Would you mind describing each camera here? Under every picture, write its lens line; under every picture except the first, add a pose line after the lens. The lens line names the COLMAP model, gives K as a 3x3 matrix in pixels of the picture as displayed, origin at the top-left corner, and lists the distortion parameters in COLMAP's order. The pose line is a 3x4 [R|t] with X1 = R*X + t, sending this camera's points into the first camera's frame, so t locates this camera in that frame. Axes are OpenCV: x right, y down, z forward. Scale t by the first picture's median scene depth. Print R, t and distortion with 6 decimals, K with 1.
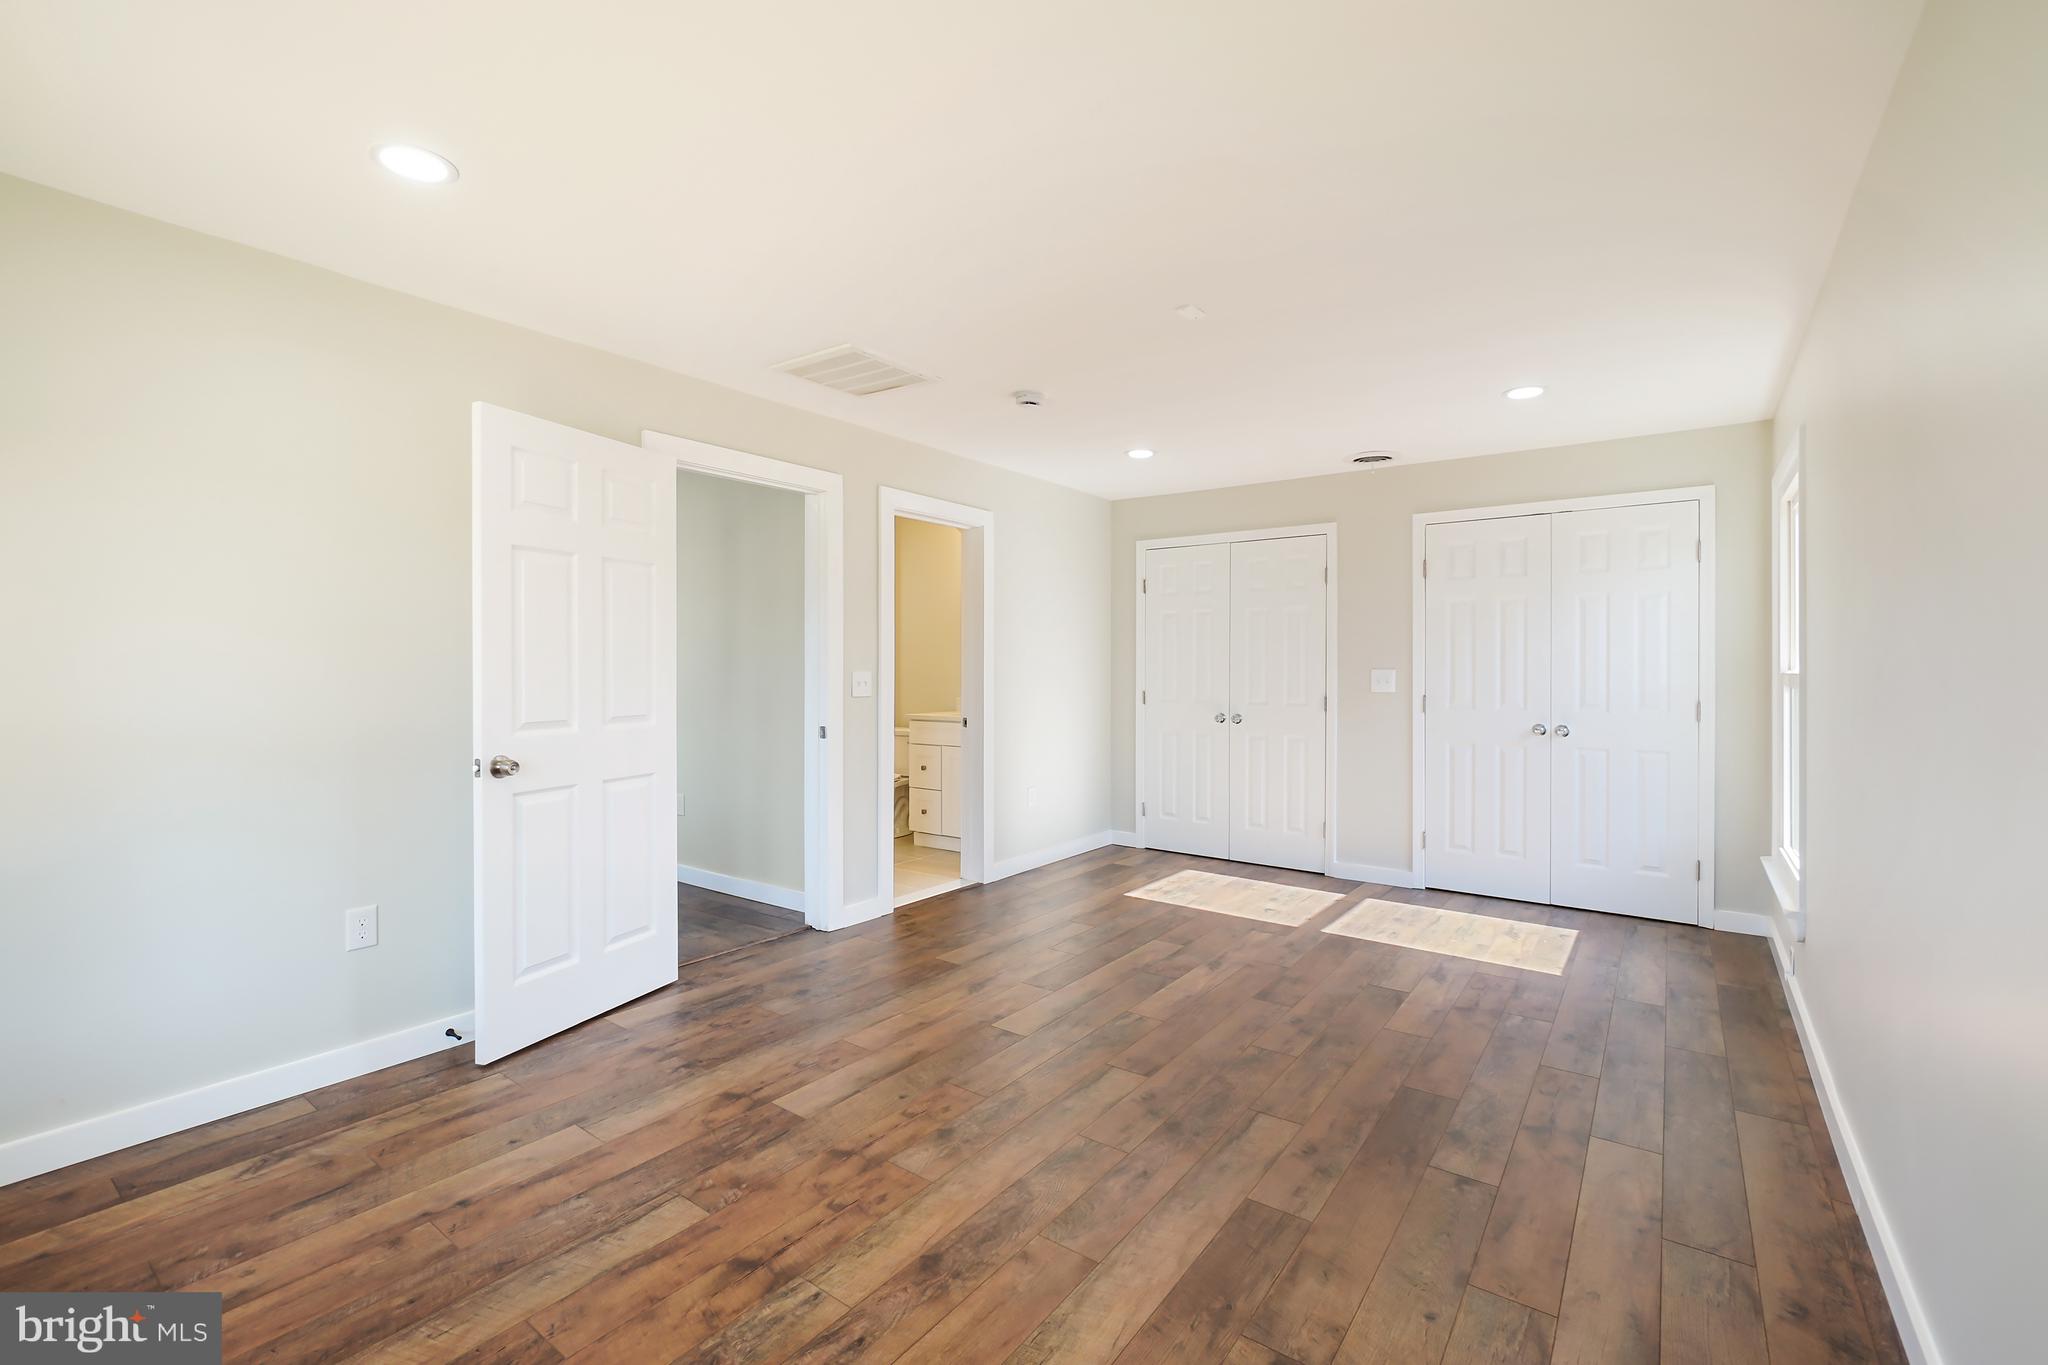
lens RADIAL K [[896.5, 0, 1022.2], [0, 896.5, 656.4], [0, 0, 1]] dist [-0.001669, 0.001191]
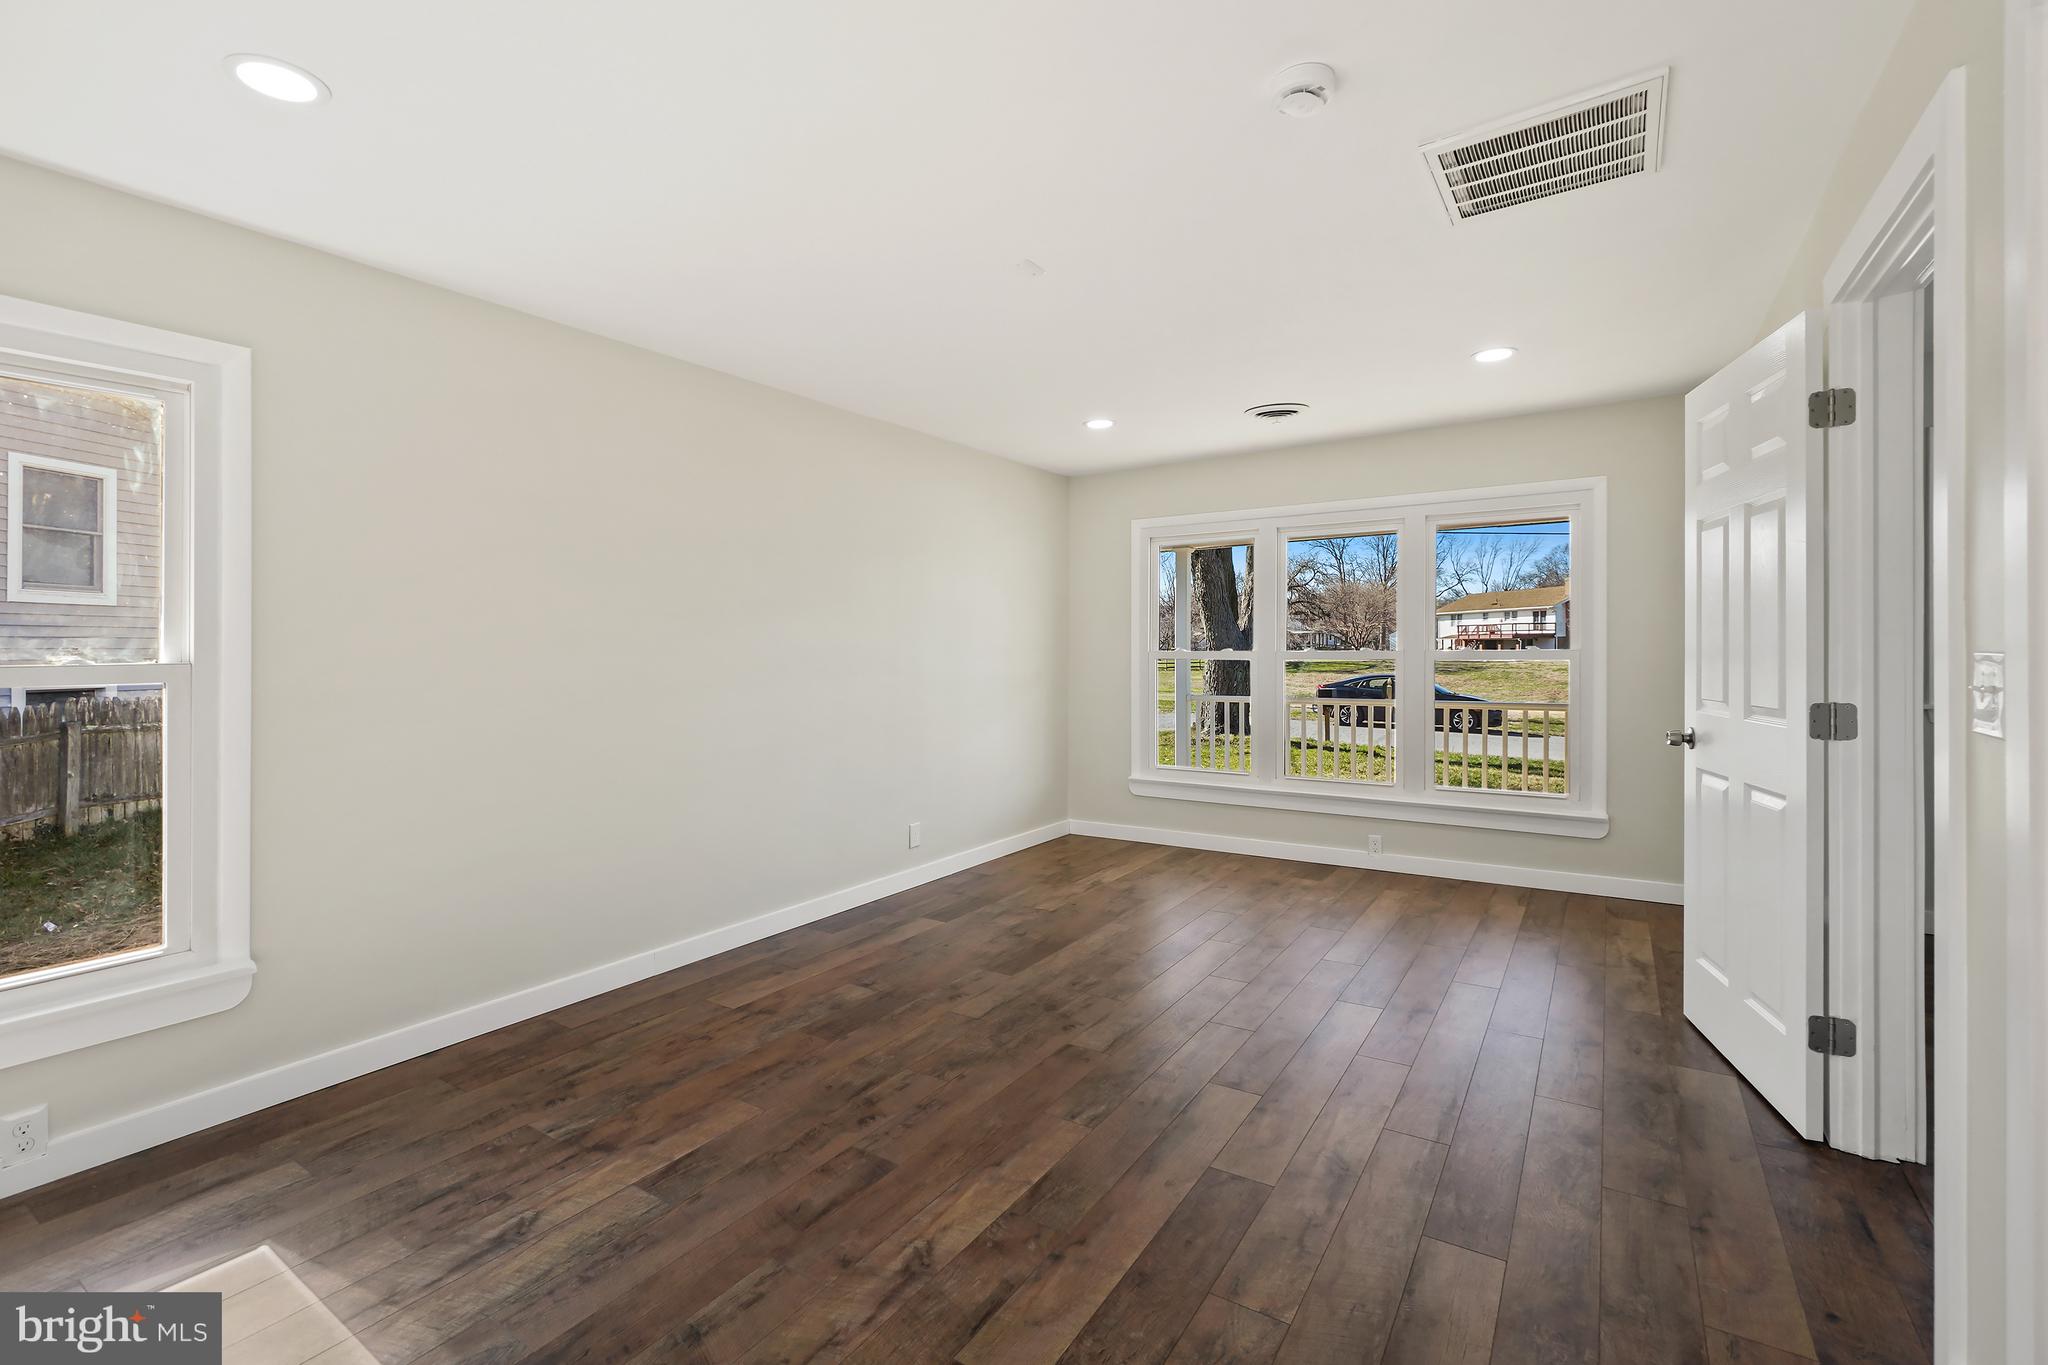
lens RADIAL K [[896.5, 0, 1022.2], [0, 896.5, 656.4], [0, 0, 1]] dist [-0.001669, 0.001191]
pose [[-0.997982, 0.008859, -0.062873, 0.236749], [0.009104, 0.999952, -0.003610, 0.024695], [0.062838, -0.004175, -0.998015, 1.891232]]
